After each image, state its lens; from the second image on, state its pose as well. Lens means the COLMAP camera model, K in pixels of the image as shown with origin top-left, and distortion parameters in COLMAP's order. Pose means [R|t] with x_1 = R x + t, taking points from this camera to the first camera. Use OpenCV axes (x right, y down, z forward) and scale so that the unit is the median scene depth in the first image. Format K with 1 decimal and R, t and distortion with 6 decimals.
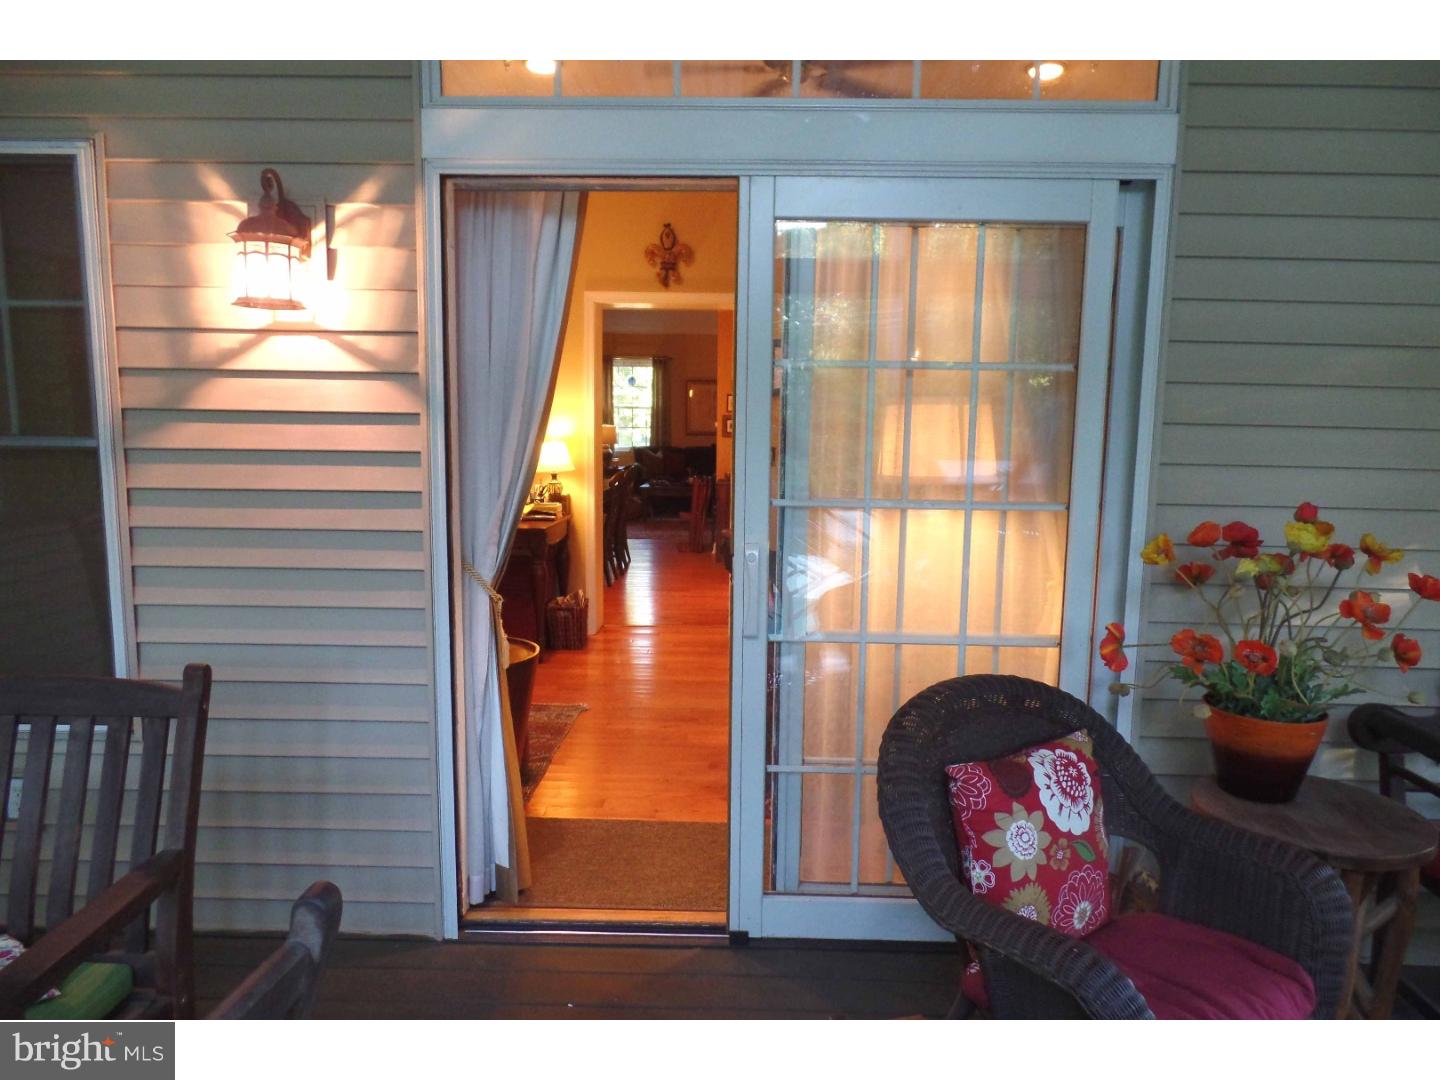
lens RADIAL K [[1021.0, 0, 720.0], [0, 1021.0, 540.0], [0, 0, 1]] dist [0.003213, 0.001163]
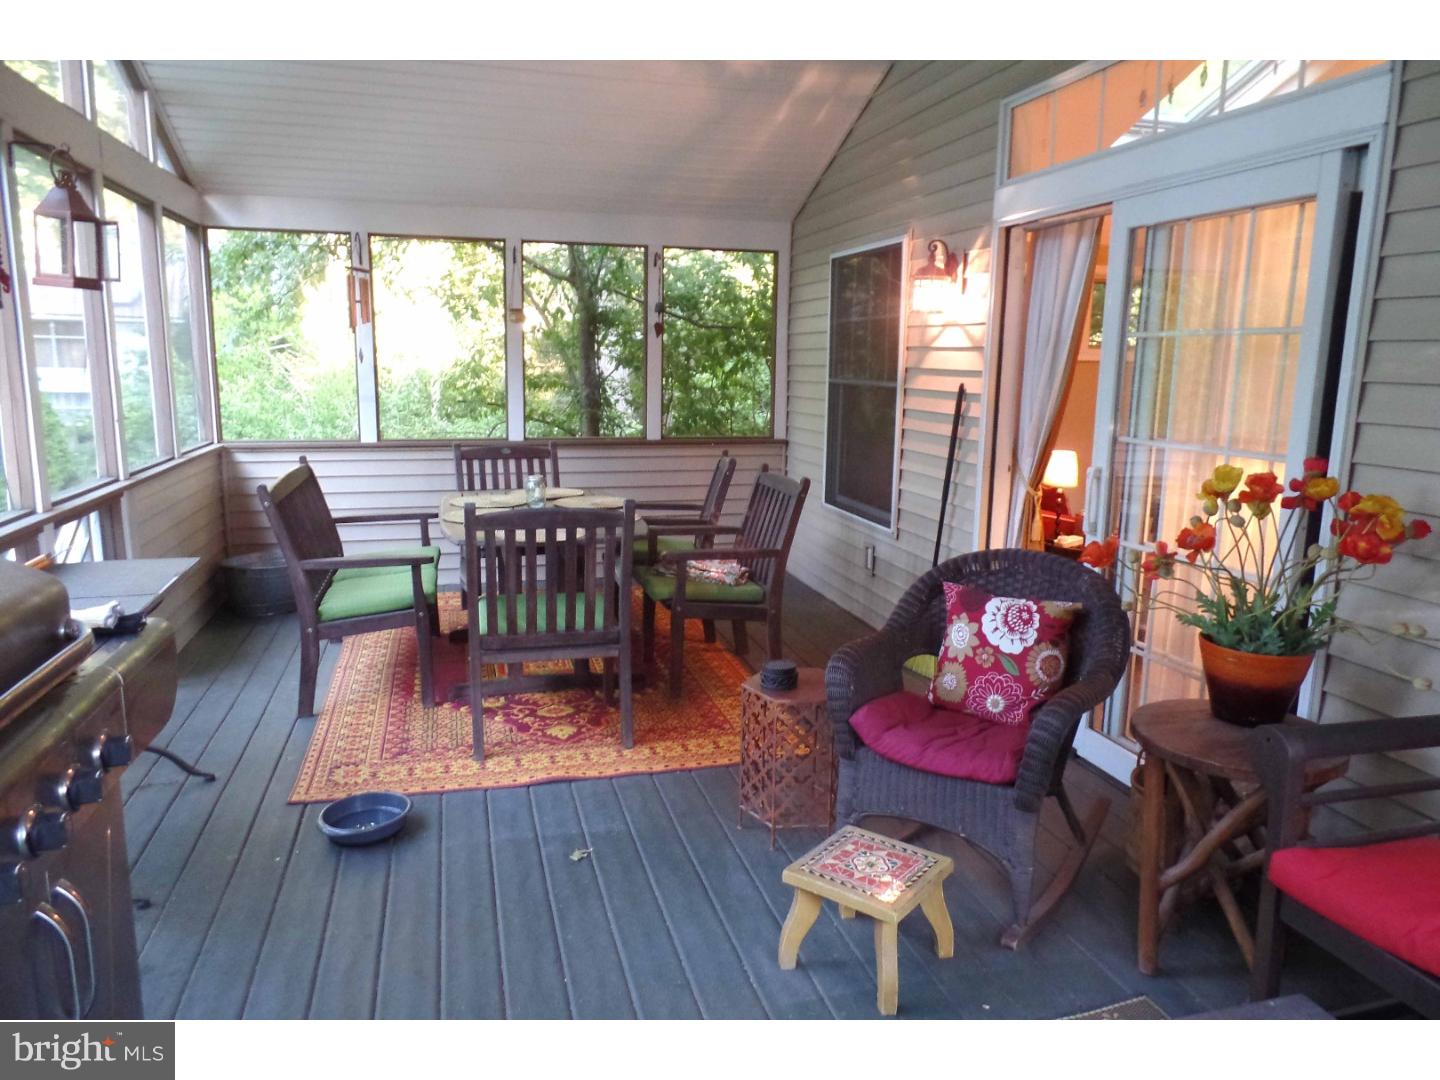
lens RADIAL K [[973.0, 0, 720.0], [0, 973.0, 540.0], [0, 0, 1]] dist [0.004891, -0.035452]
pose [[0.283778, 0.164670, -0.944645, 1.212454], [-0.127081, 0.982913, 0.133165, -0.007149], [0.950432, 0.082257, 0.299855, 0.128265]]
